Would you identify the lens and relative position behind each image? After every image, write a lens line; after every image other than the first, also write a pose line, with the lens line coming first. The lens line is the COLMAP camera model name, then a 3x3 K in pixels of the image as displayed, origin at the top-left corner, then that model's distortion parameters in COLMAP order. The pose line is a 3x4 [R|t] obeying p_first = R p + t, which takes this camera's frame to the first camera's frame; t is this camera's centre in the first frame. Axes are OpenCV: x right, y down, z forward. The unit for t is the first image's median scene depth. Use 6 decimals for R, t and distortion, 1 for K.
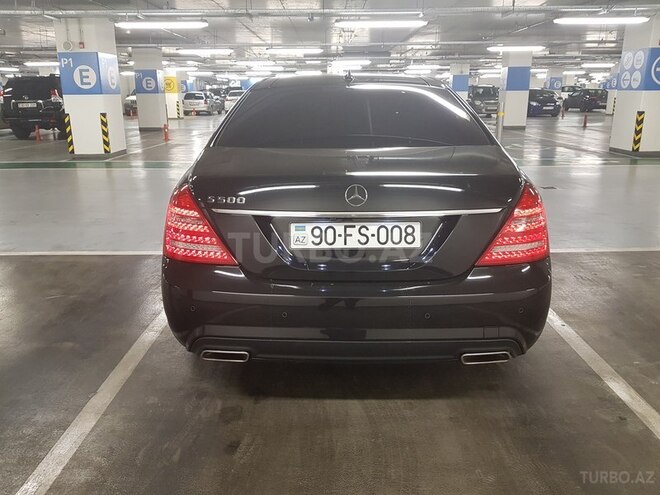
lens RADIAL K [[508.7, 0, 330.0], [0, 508.7, 247.5], [0, 0, 1]] dist [-0.034815, 0.000419]
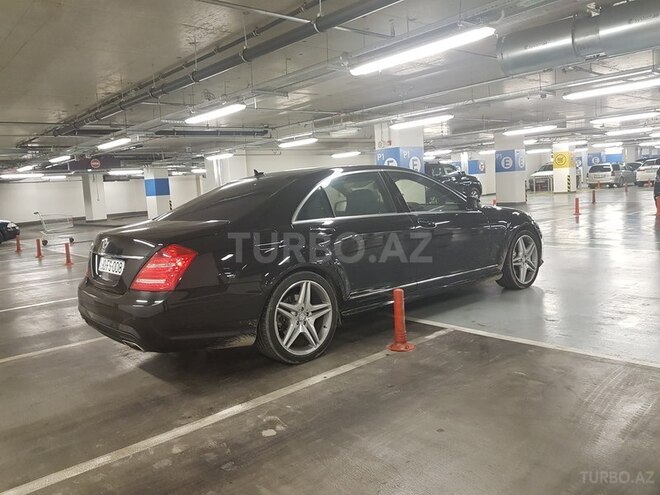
lens RADIAL K [[497.3, 0, 330.0], [0, 497.3, 247.5], [0, 0, 1]] dist [0.004638, 0.000388]
pose [[0.699158, 0.052178, -0.713061, 0.149613], [-0.150596, 0.985706, -0.075530, -0.007237], [0.698927, 0.160192, 0.697022, 0.016947]]
